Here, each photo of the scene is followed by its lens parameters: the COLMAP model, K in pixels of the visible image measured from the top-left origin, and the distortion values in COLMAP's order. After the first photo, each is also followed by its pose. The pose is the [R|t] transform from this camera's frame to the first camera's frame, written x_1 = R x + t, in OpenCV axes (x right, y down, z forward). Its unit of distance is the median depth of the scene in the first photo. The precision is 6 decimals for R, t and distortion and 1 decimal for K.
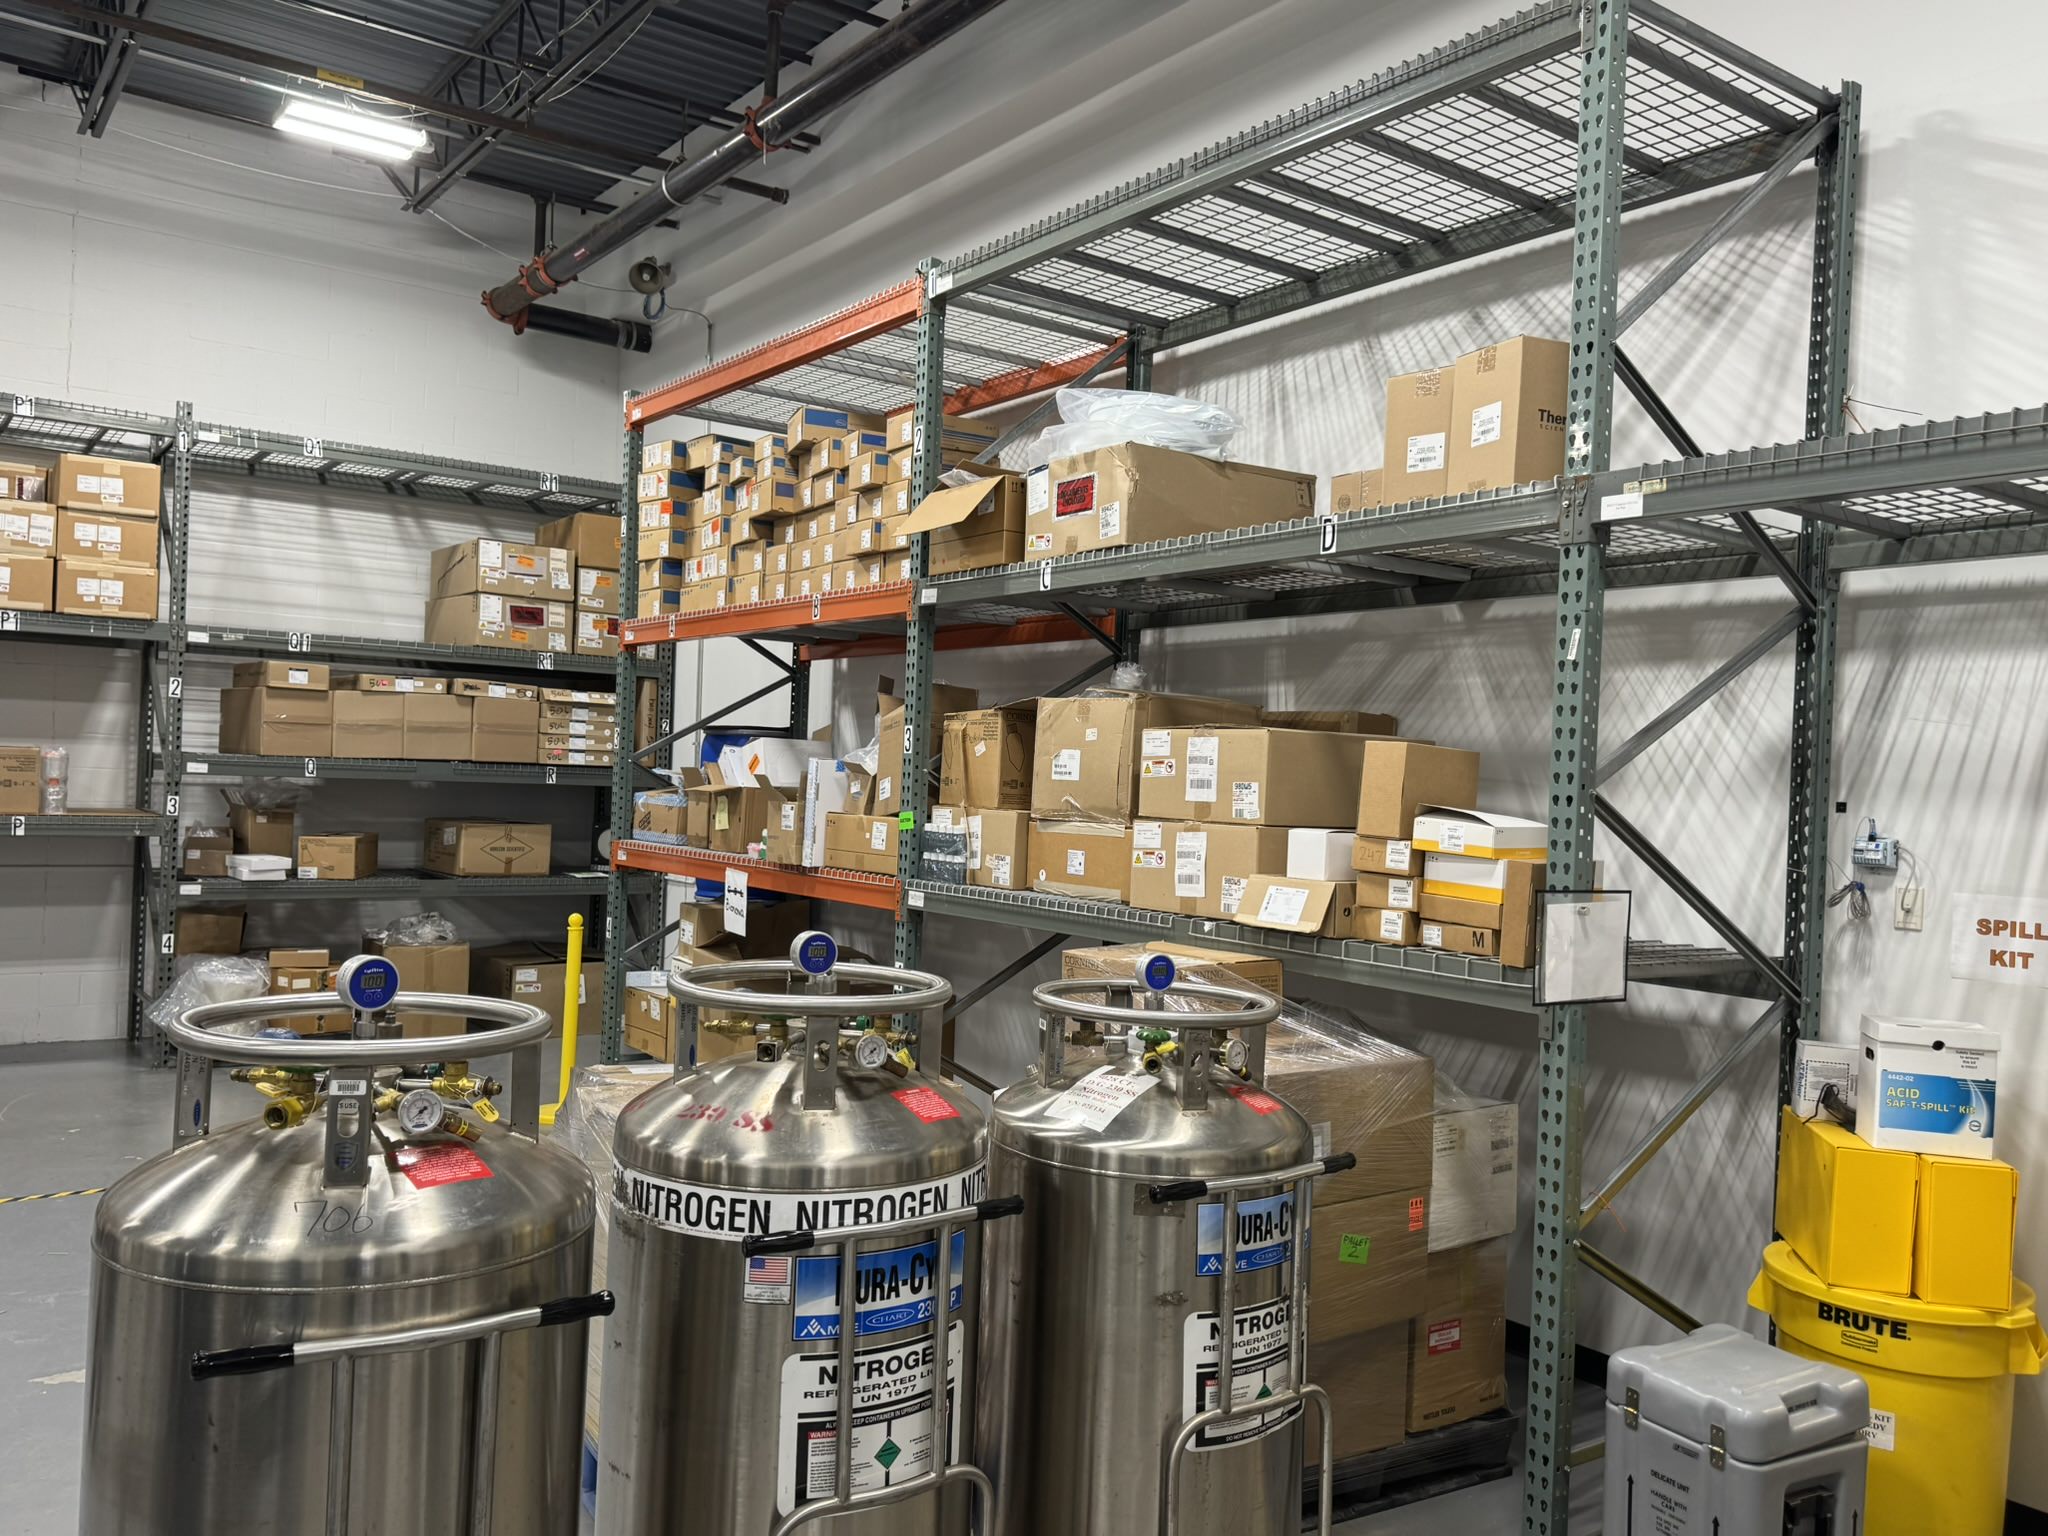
lens RADIAL K [[1608.2, 0, 1026.0], [0, 1608.2, 779.2], [0, 0, 1]] dist [0.084549, -0.119849]
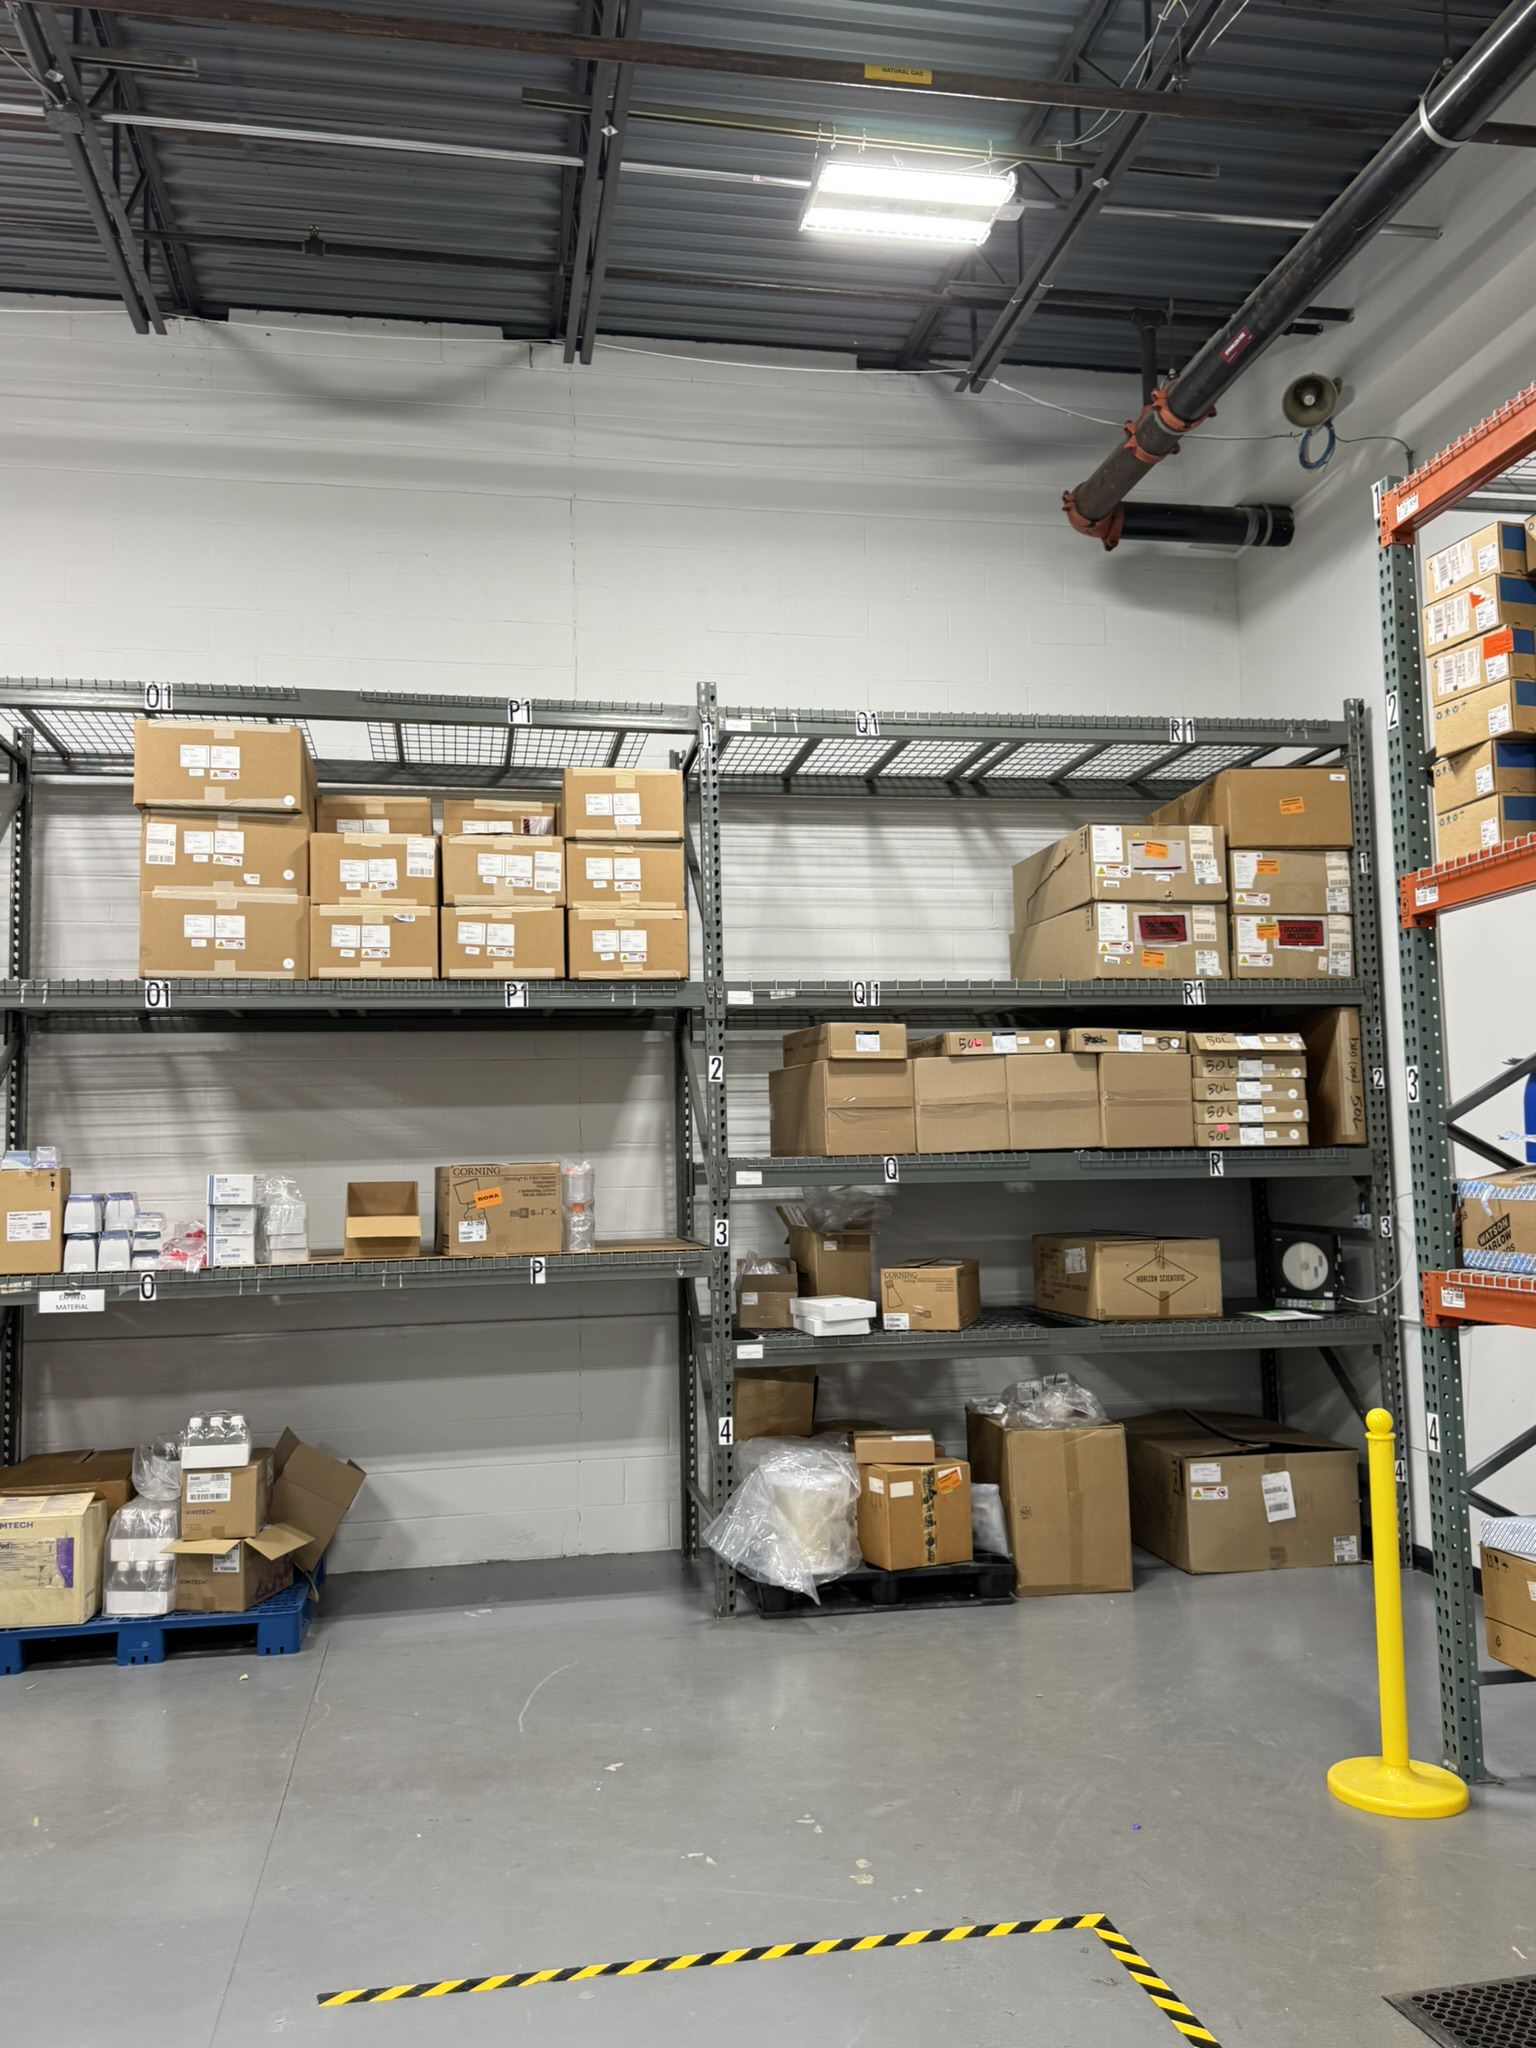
lens RADIAL K [[1608.2, 0, 764.4], [0, 1608.2, 1033.9], [0, 0, 1]] dist [0.084549, -0.119849]
pose [[0.899577, -0.093716, -0.426589, -0.192790], [0.055603, 0.993335, -0.100969, 0.001690], [0.433208, 0.067109, 0.898792, 0.360069]]
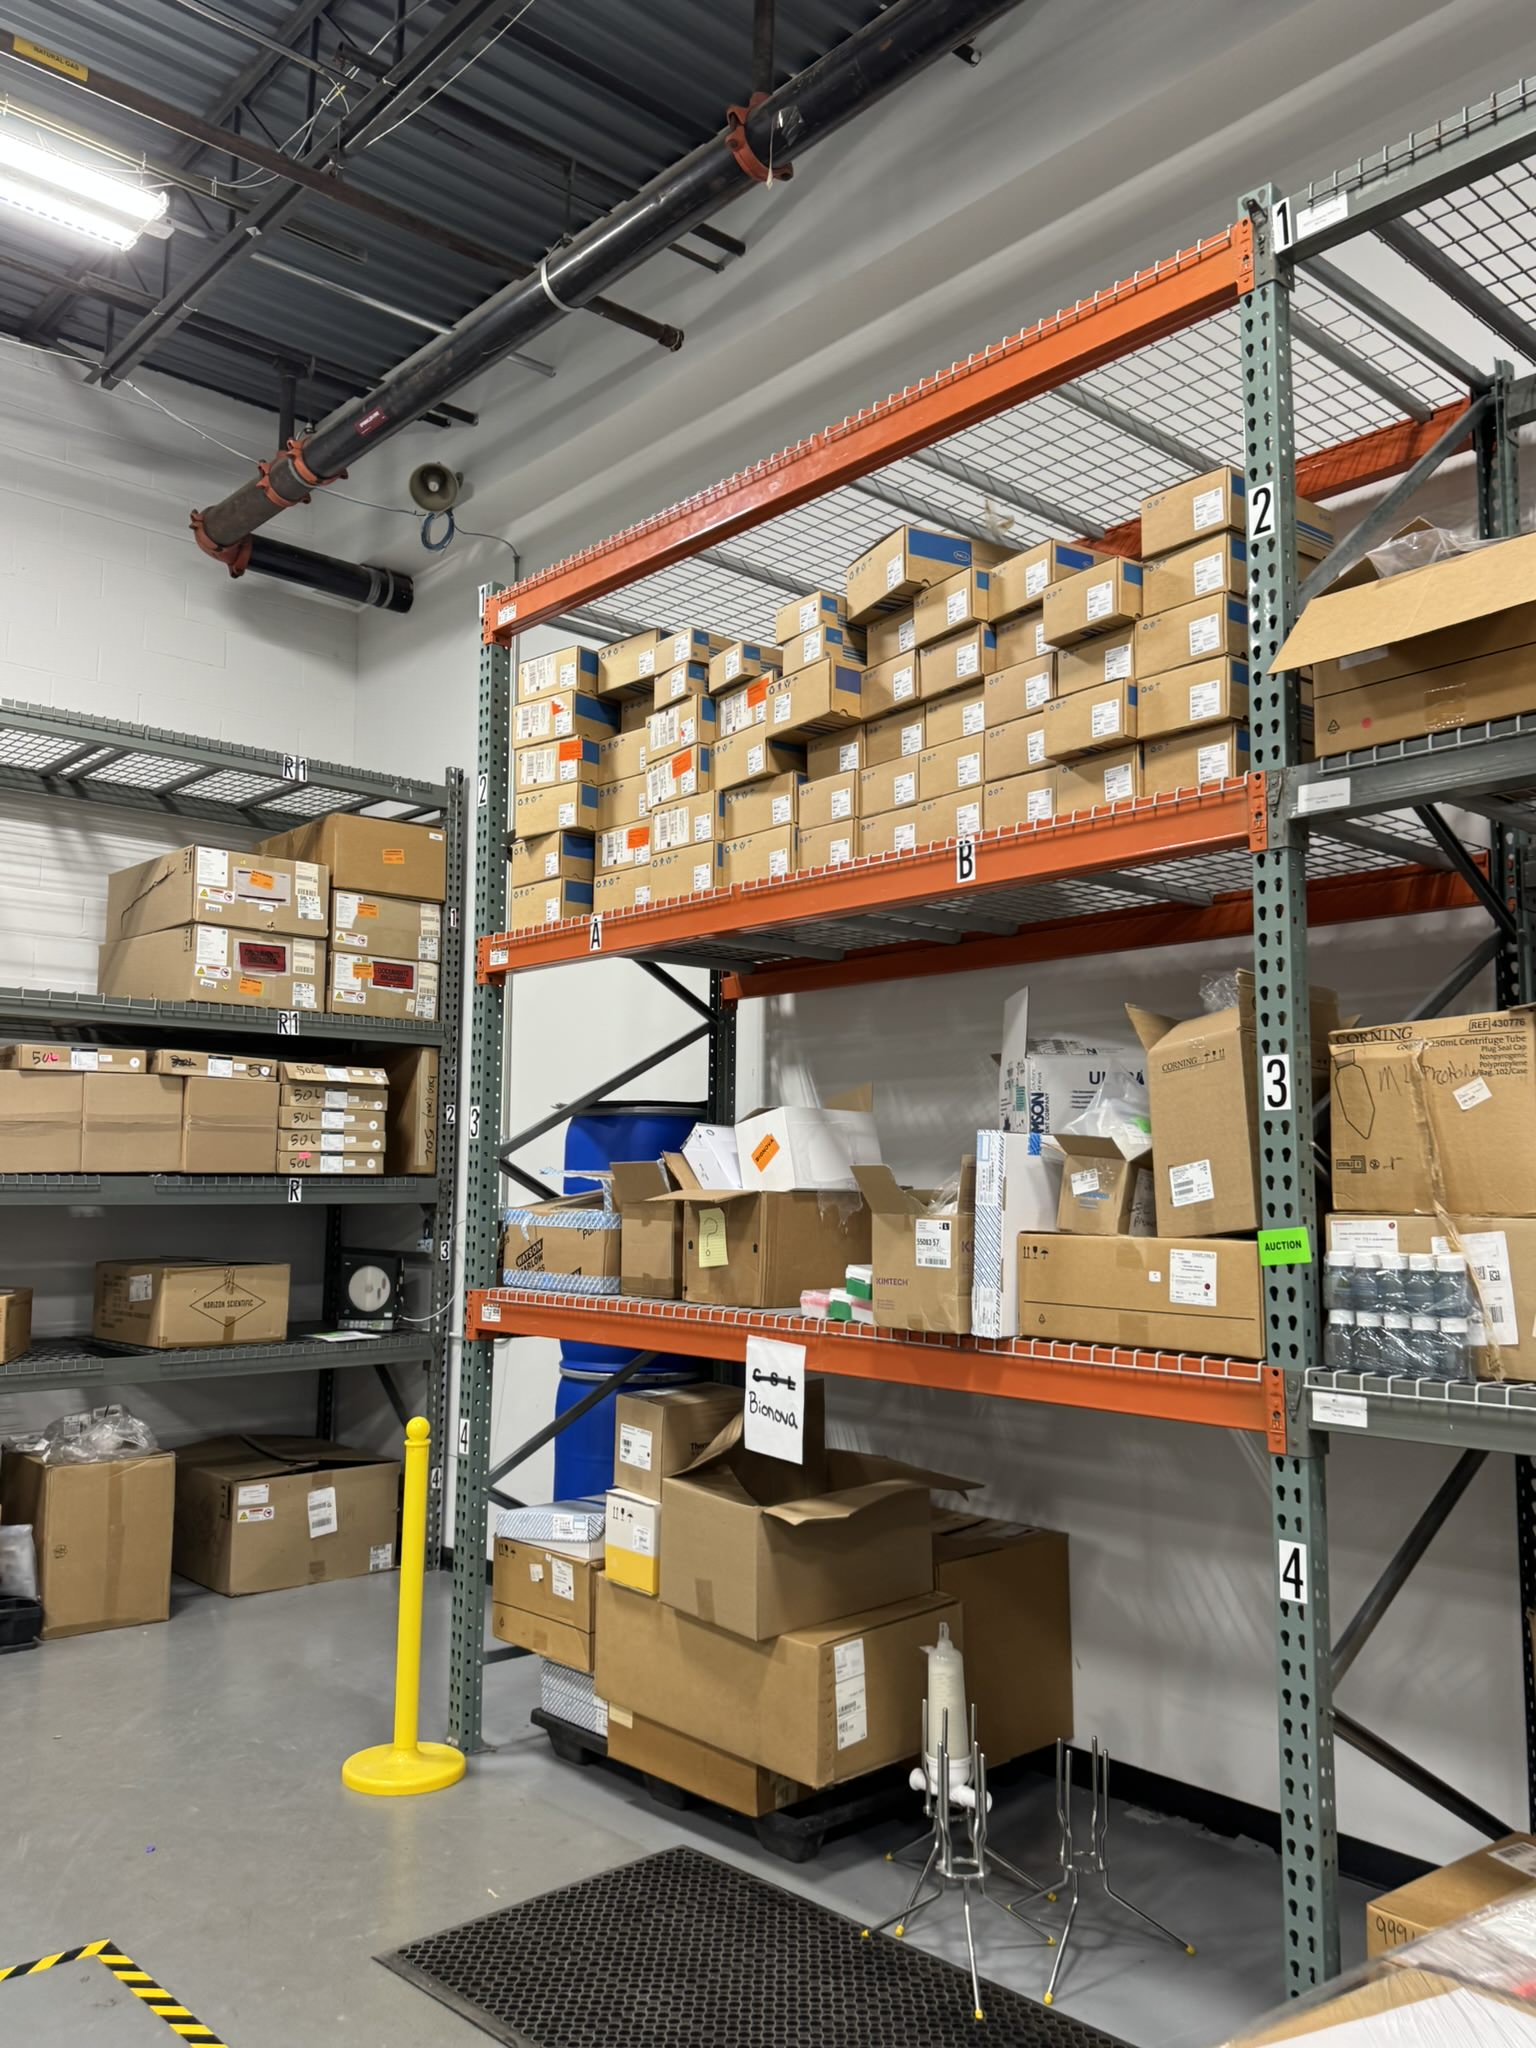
lens RADIAL K [[1608.2, 0, 765.8], [0, 1608.2, 1009.5], [0, 0, 1]] dist [0.084549, -0.119849]
pose [[0.994329, -0.020775, 0.104299, -0.185805], [0.031936, 0.993799, -0.106508, 0.001064], [-0.101440, 0.109235, 0.988826, 0.334364]]
